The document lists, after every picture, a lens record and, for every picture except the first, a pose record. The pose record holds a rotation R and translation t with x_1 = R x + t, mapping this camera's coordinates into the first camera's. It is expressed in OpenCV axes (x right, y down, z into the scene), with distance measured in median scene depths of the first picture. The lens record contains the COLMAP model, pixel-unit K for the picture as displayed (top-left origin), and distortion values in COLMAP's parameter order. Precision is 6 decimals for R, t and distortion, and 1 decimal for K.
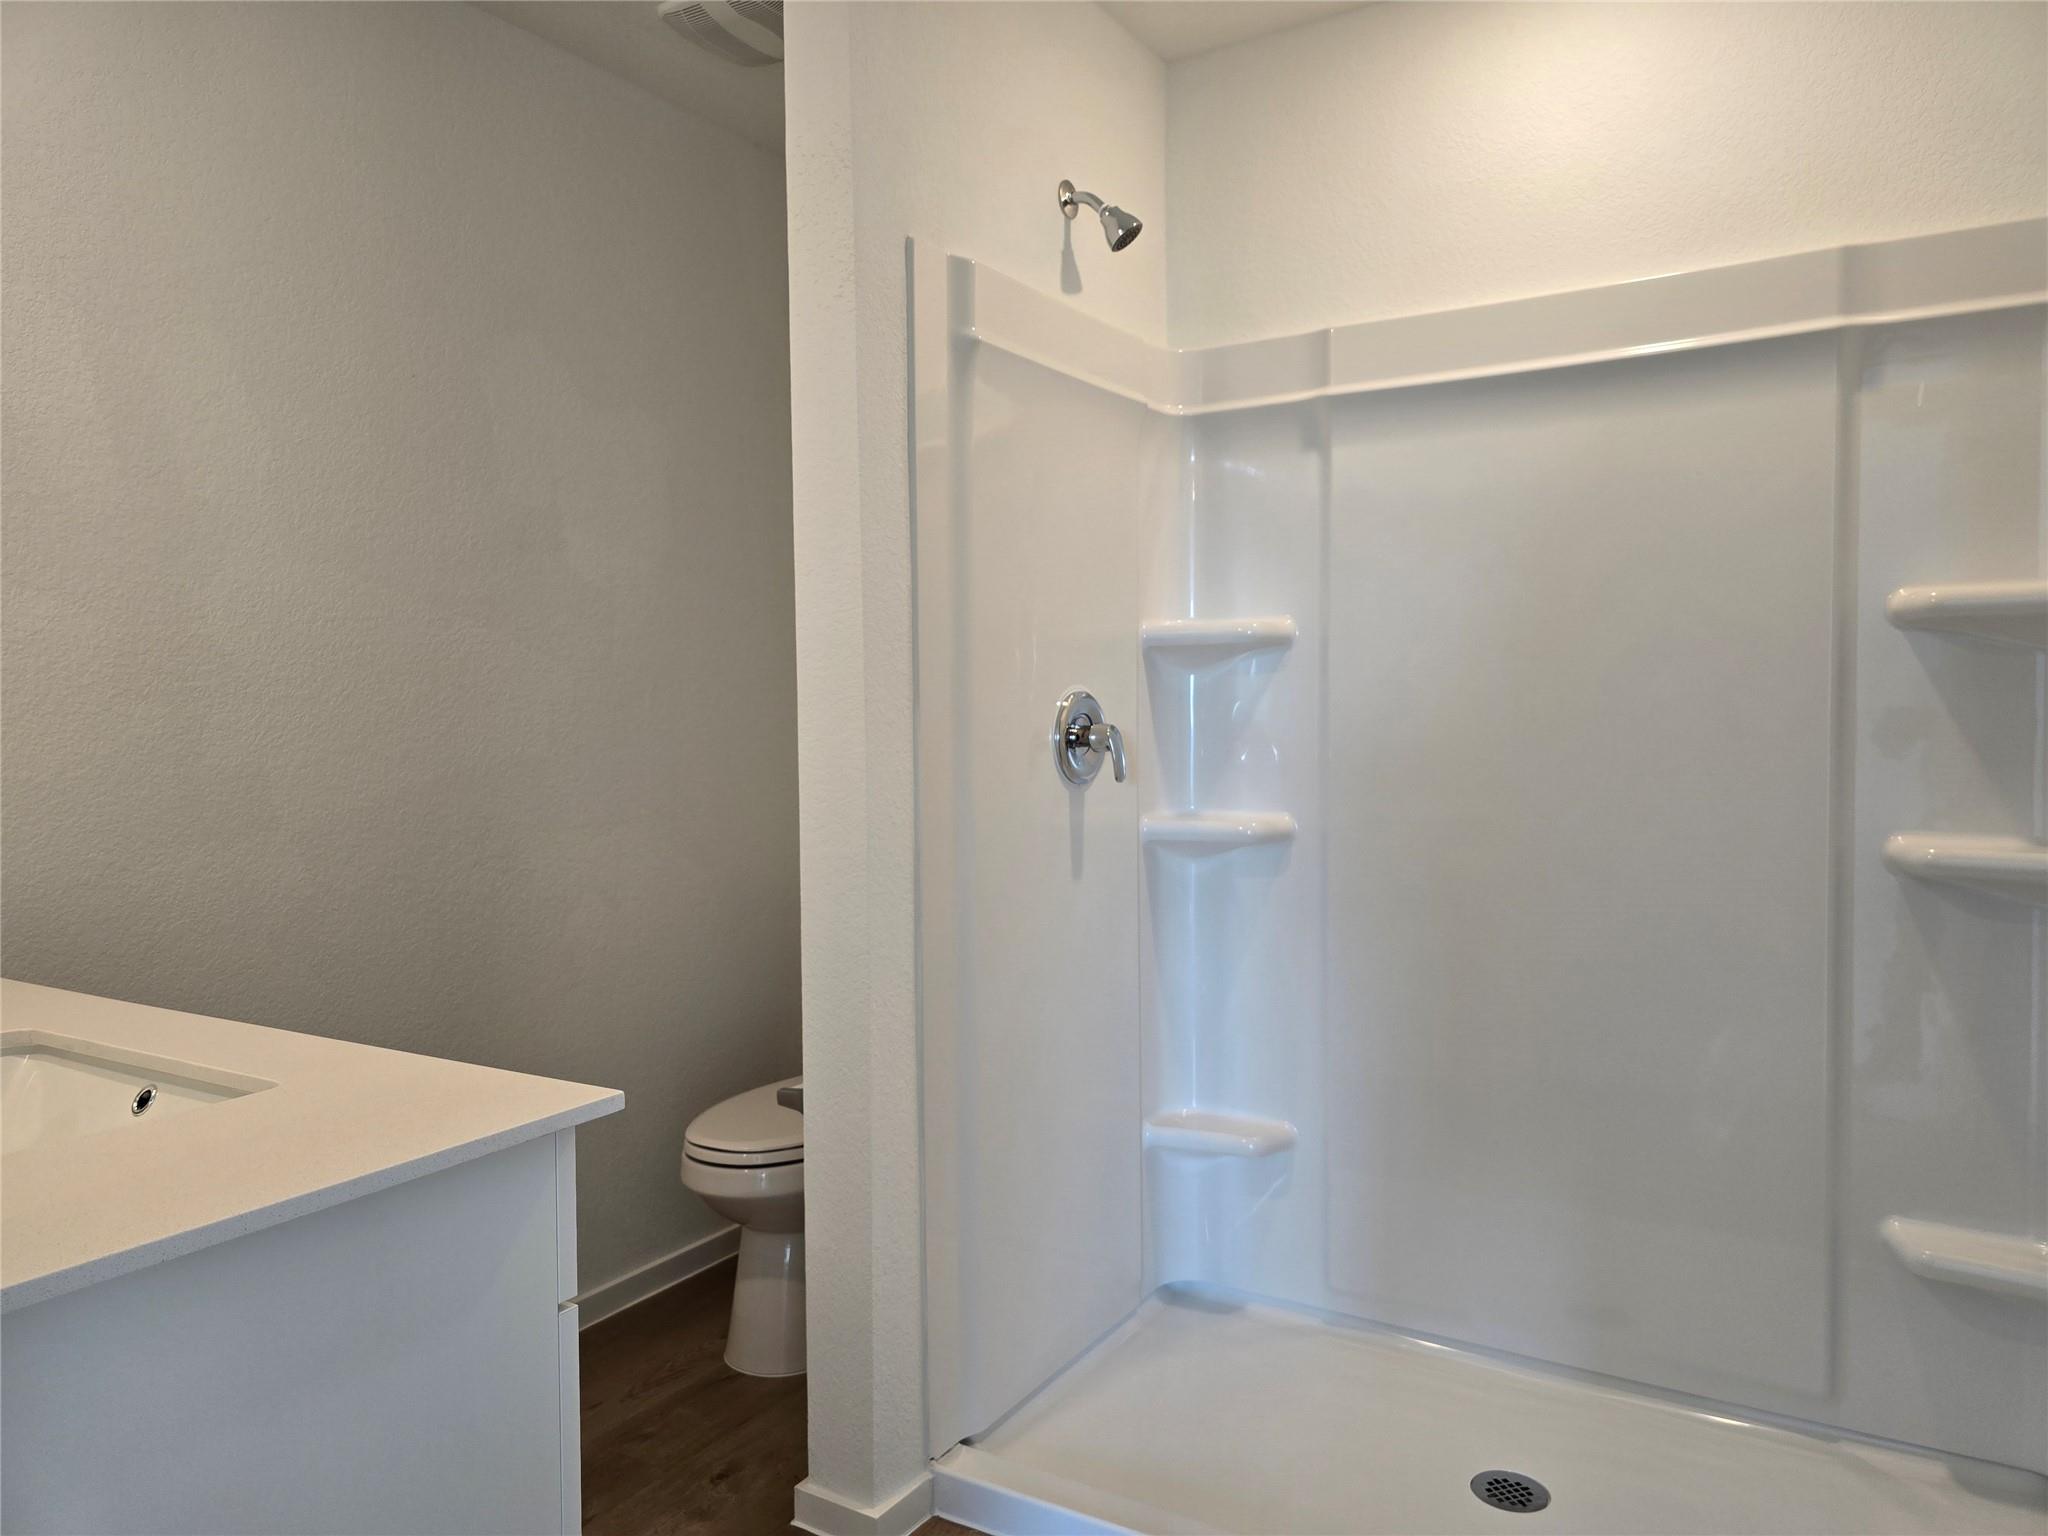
lens RADIAL K [[1369.7, 0, 1036.0], [0, 1369.7, 770.9], [0, 0, 1]] dist [0.064333, -0.056369]
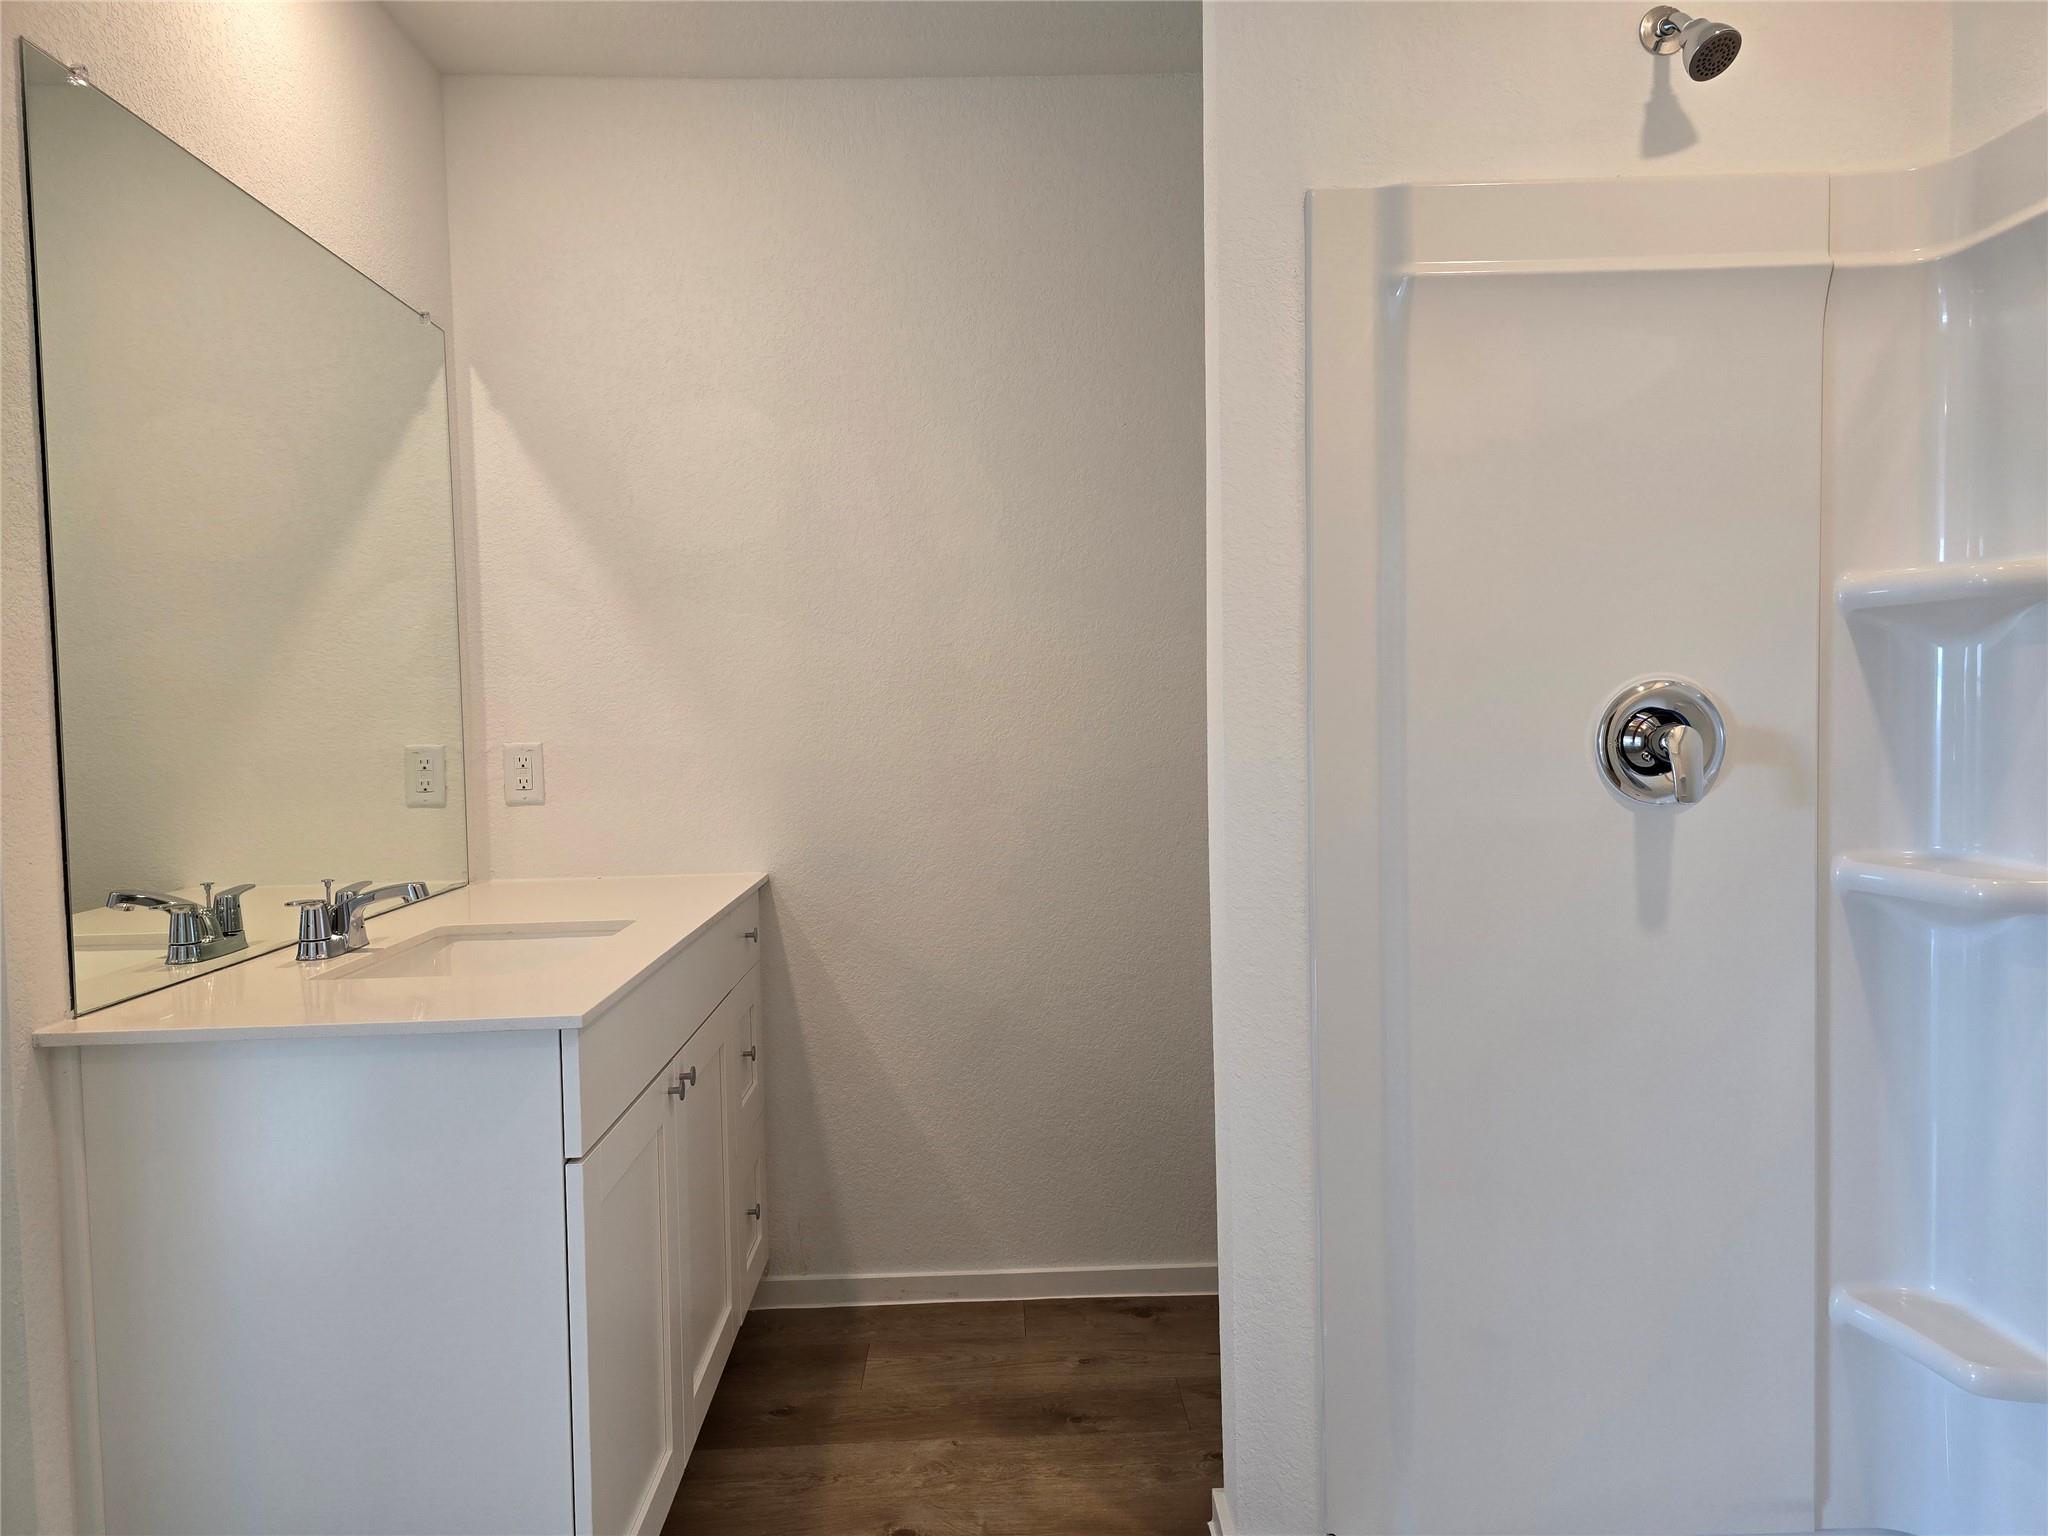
lens RADIAL K [[1369.7, 0, 1030.6], [0, 1369.7, 770.9], [0, 0, 1]] dist [0.064333, -0.056369]
pose [[0.543126, 0.035169, -0.838914, 0.478516], [-0.020346, 0.999380, 0.028723, -0.022659], [0.839405, 0.001468, 0.543505, 0.288661]]
